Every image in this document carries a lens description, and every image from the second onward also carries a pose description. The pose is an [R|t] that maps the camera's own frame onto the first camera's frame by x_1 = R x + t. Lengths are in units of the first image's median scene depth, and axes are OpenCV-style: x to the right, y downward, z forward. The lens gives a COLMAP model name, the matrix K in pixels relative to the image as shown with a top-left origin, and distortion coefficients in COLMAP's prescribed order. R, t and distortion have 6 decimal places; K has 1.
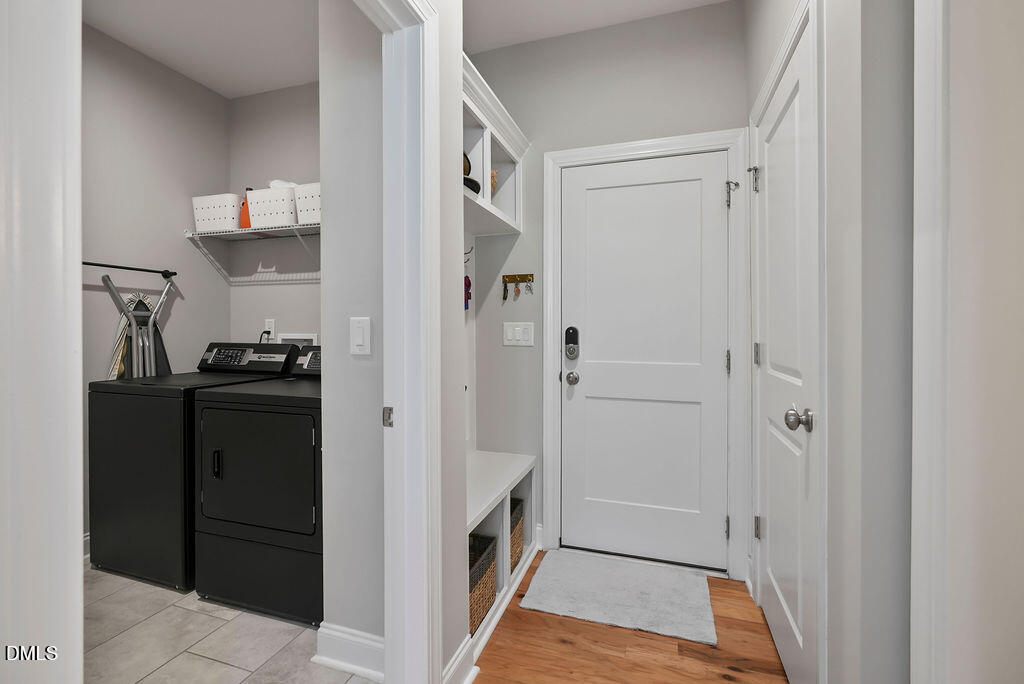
lens RADIAL K [[464.7, 0, 508.1], [0, 464.7, 332.4], [0, 0, 1]] dist [-0.010345, 0.003352]
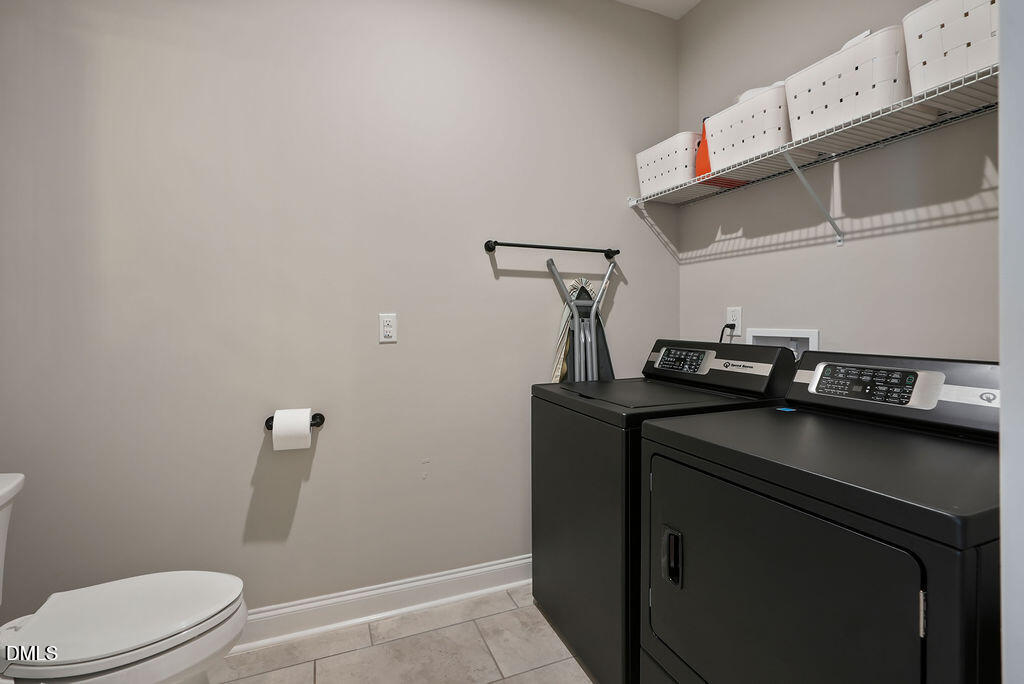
lens RADIAL K [[464.7, 0, 506.3], [0, 464.7, 317.8], [0, 0, 1]] dist [-0.010345, 0.003352]
pose [[0.645495, -0.005878, -0.763742, -0.233373], [-0.003831, 0.999933, -0.010933, -0.004308], [0.763755, 0.009983, 0.645429, 0.336799]]
